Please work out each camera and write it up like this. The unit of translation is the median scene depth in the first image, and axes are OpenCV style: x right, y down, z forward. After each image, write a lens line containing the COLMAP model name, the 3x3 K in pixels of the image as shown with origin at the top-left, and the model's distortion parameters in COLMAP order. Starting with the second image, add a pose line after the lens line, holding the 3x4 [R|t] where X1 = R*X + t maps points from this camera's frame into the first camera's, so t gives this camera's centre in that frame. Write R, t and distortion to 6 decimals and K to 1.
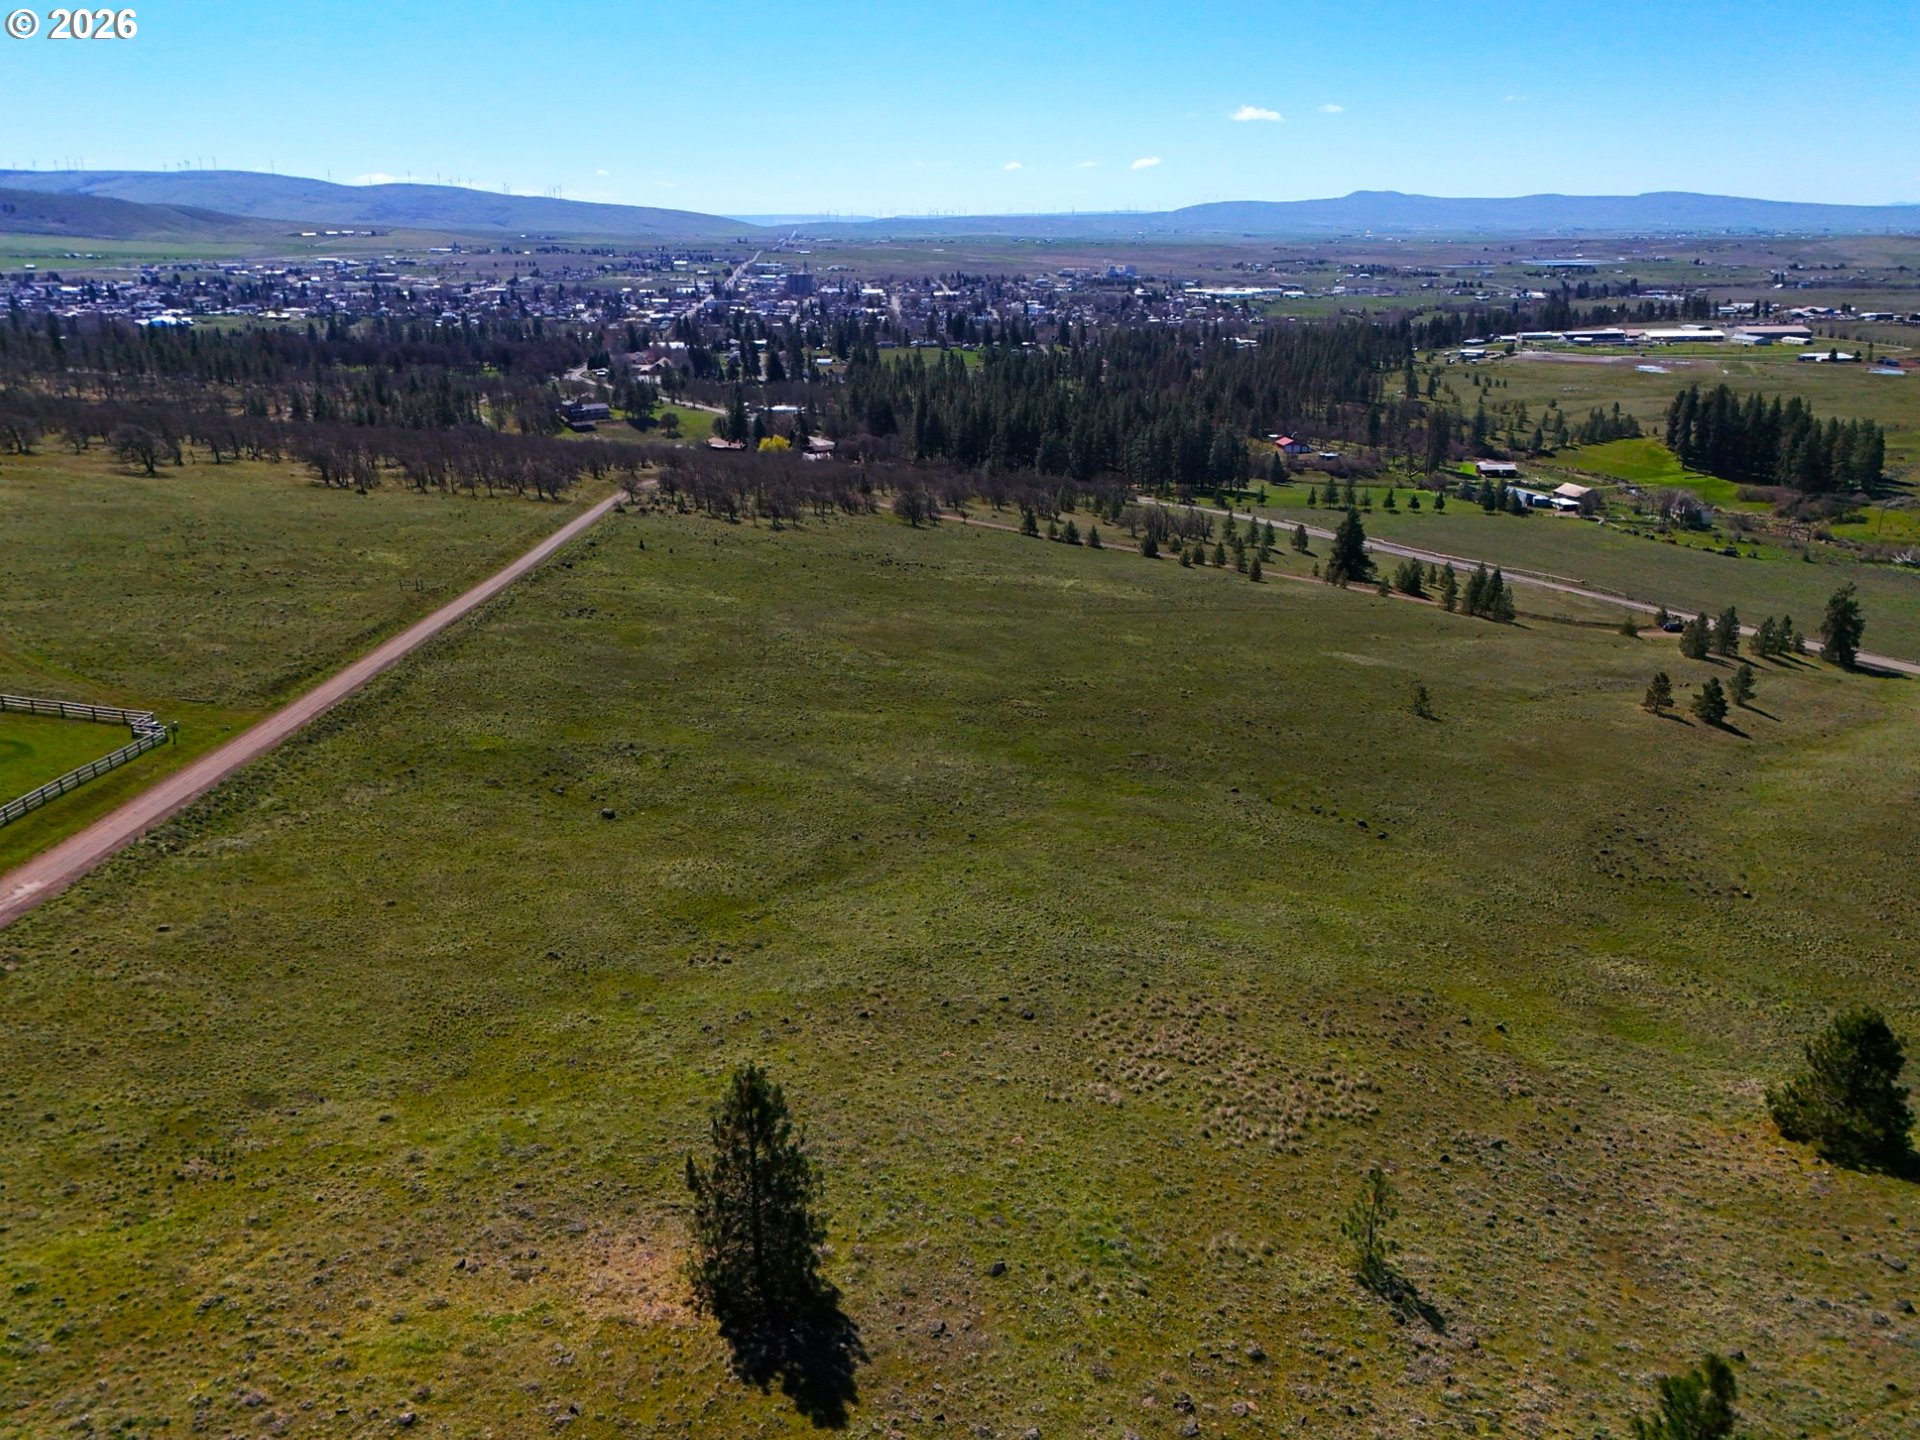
lens RADIAL K [[1406.3, 0, 955.5], [0, 1406.3, 715.7], [0, 0, 1]] dist [0.069113, -0.057405]
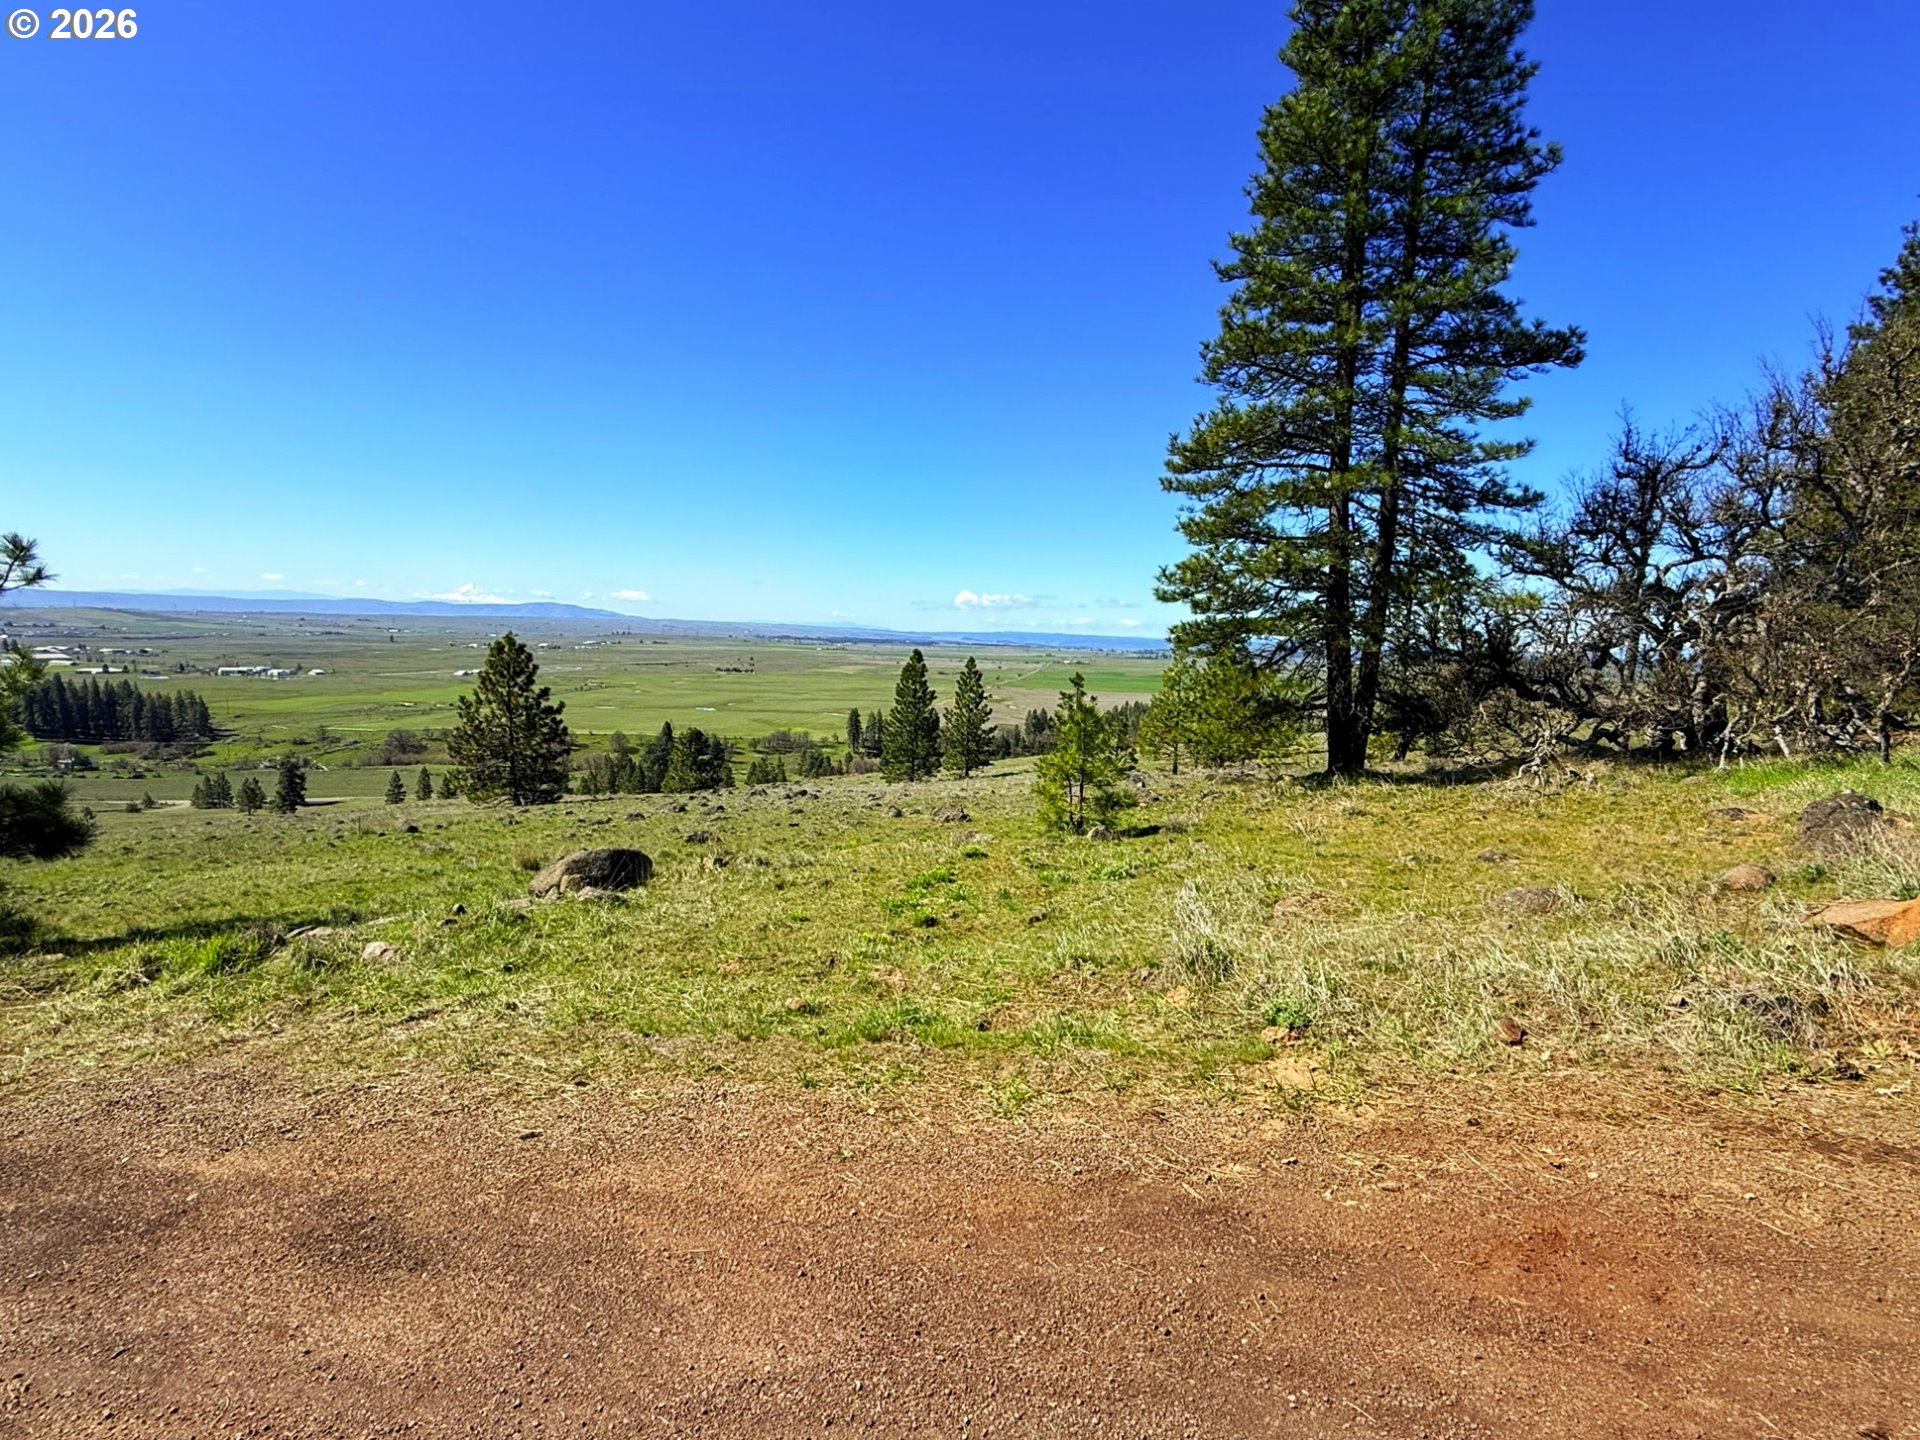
lens RADIAL K [[944.1, 0, 960.6], [0, 944.1, 715.5], [0, 0, 1]] dist [0.001758, 0.000493]
pose [[0.260162, -0.075041, 0.962645, -0.073582], [0.282589, 0.959240, -0.001597, 0.035591], [-0.923287, 0.272448, 0.270764, 0.027988]]
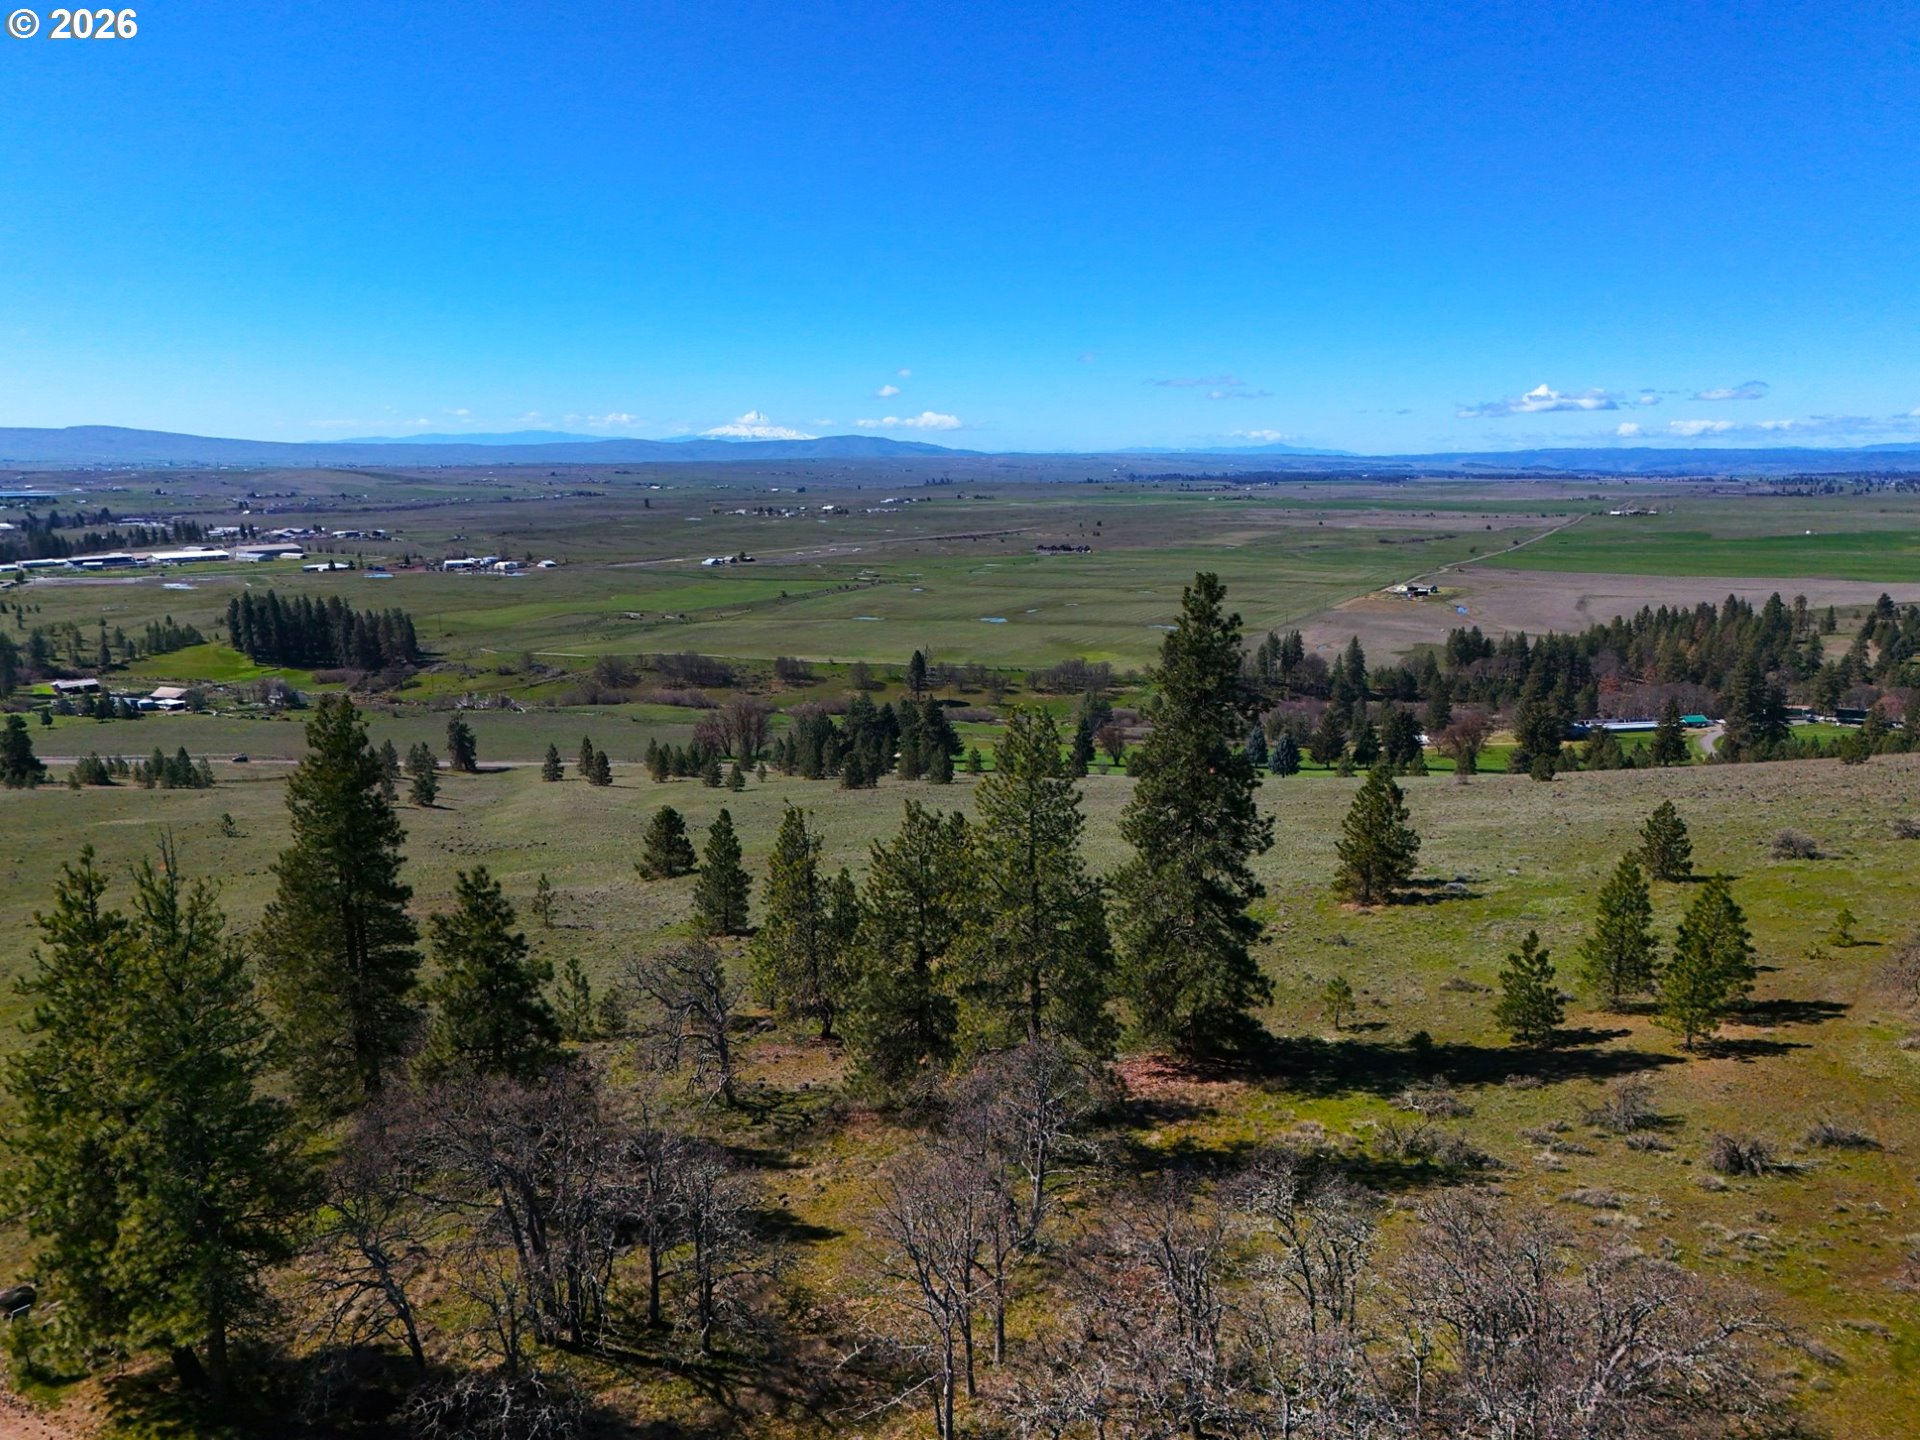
lens RADIAL K [[1406.3, 0, 955.5], [0, 1406.3, 715.7], [0, 0, 1]] dist [0.069113, -0.057405]
pose [[0.564781, -0.148213, 0.811822, -0.091695], [0.269412, 0.962955, -0.011624, 0.025173], [-0.780026, 0.225279, 0.583789, -0.066584]]
